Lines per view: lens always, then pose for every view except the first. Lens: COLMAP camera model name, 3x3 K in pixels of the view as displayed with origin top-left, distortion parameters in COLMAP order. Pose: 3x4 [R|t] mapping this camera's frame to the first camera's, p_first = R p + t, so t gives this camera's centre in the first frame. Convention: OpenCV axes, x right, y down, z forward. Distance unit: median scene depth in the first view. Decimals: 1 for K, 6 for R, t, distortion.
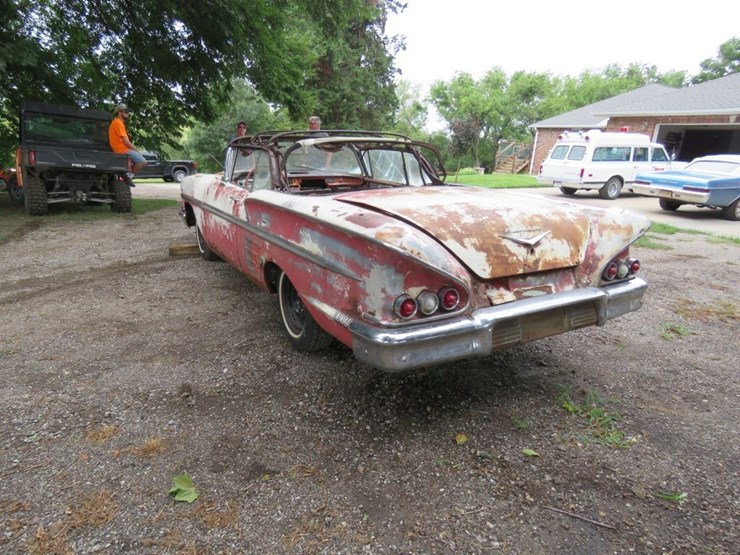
lens RADIAL K [[482.3, 0, 372.4], [0, 482.3, 292.3], [0, 0, 1]] dist [-0.027661, 0.022408]
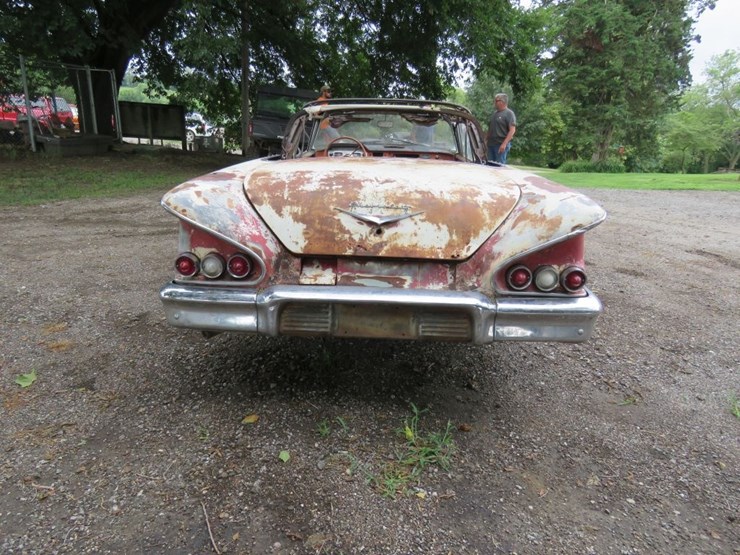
lens RADIAL K [[482.3, 0, 353.1], [0, 482.3, 289.8], [0, 0, 1]] dist [-0.027661, 0.022408]
pose [[0.841743, 0.180305, -0.508881, 0.720775], [-0.167930, 0.983267, 0.070614, -0.038576], [0.513097, 0.026017, 0.857936, 0.272322]]
